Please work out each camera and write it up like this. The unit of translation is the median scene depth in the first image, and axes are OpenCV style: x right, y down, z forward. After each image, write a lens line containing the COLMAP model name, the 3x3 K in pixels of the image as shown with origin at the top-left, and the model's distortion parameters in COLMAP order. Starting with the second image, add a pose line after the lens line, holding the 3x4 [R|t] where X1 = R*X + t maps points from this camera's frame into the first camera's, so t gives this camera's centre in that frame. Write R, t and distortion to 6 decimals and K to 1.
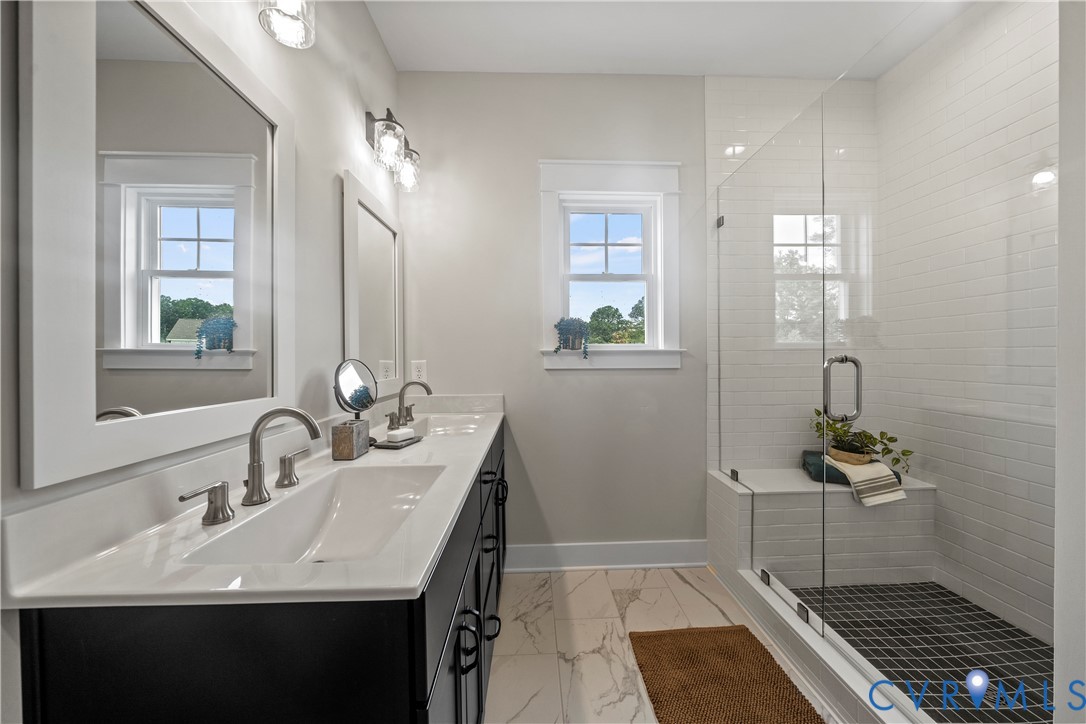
lens RADIAL K [[381.5, 0, 543.0], [0, 381.5, 362.0], [0, 0, 1]] dist [-0.000559, -0.000065]
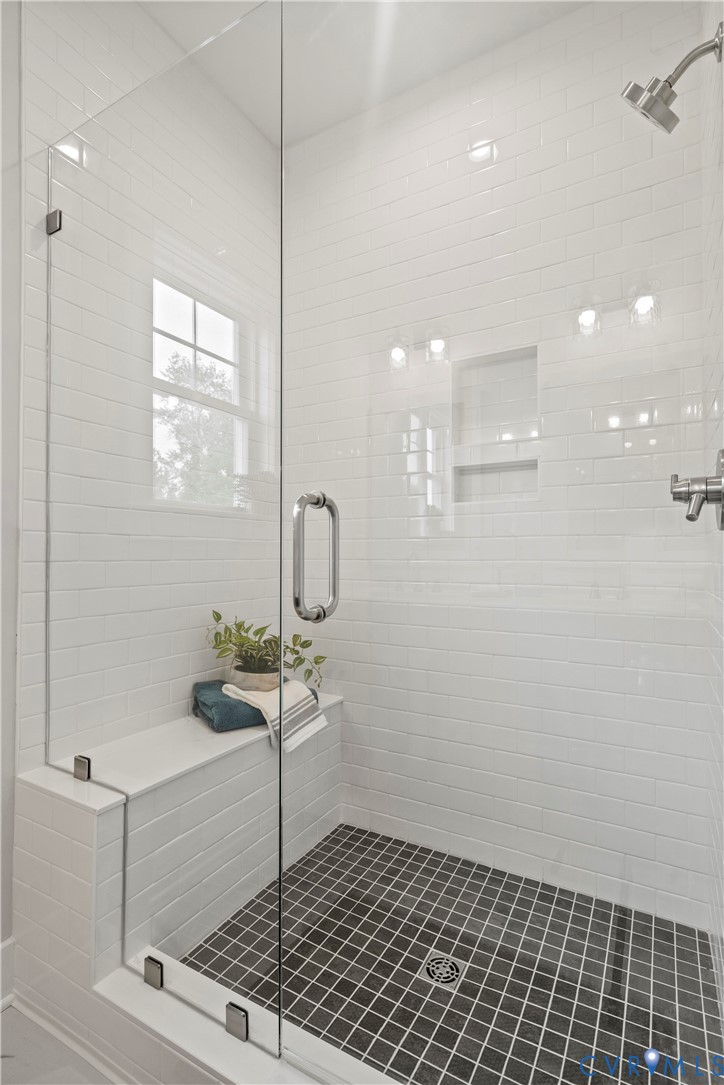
lens RADIAL K [[521.8, 0, 366.1], [0, 521.8, 548.7], [0, 0, 1]] dist [-0.001490, 0.000877]
pose [[0.521538, 0.020976, 0.852970, 0.147678], [0.007116, 0.999556, -0.028931, 0.056195], [-0.853198, 0.021158, 0.521157, 0.401260]]
